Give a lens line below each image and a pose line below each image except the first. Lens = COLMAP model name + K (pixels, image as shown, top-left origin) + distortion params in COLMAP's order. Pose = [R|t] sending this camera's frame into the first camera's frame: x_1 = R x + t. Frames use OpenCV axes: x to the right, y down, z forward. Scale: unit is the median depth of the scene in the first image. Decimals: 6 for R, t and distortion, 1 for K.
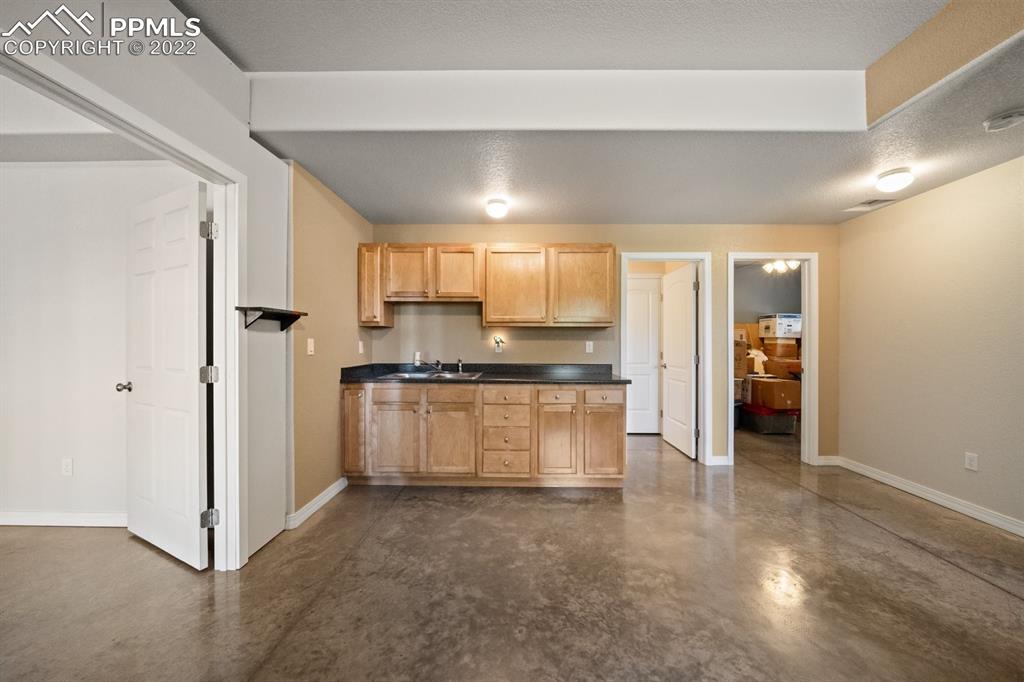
lens RADIAL K [[355.9, 0, 514.4], [0, 355.9, 347.1], [0, 0, 1]] dist [-0.001286, -0.000154]
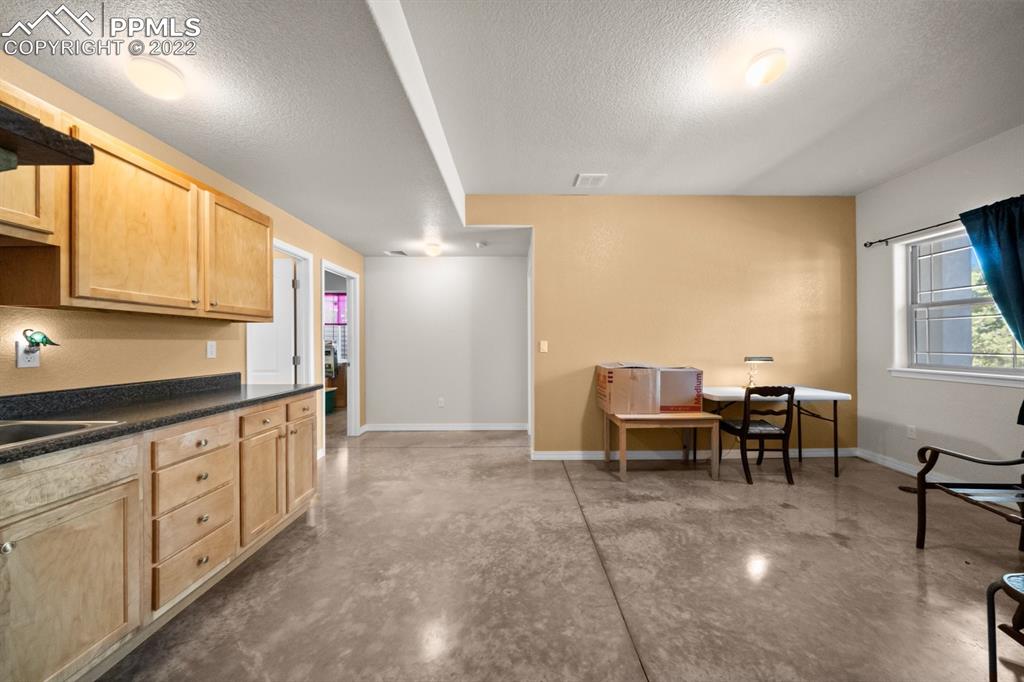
lens RADIAL K [[383.6, 0, 505.0], [0, 383.6, 341.5], [0, 0, 1]] dist [-0.000688, -0.000266]
pose [[-0.042012, 0.001108, 0.999116, -0.852965], [0.019880, 0.999802, -0.000273, -0.006233], [-0.998919, 0.019851, -0.042026, 0.733194]]
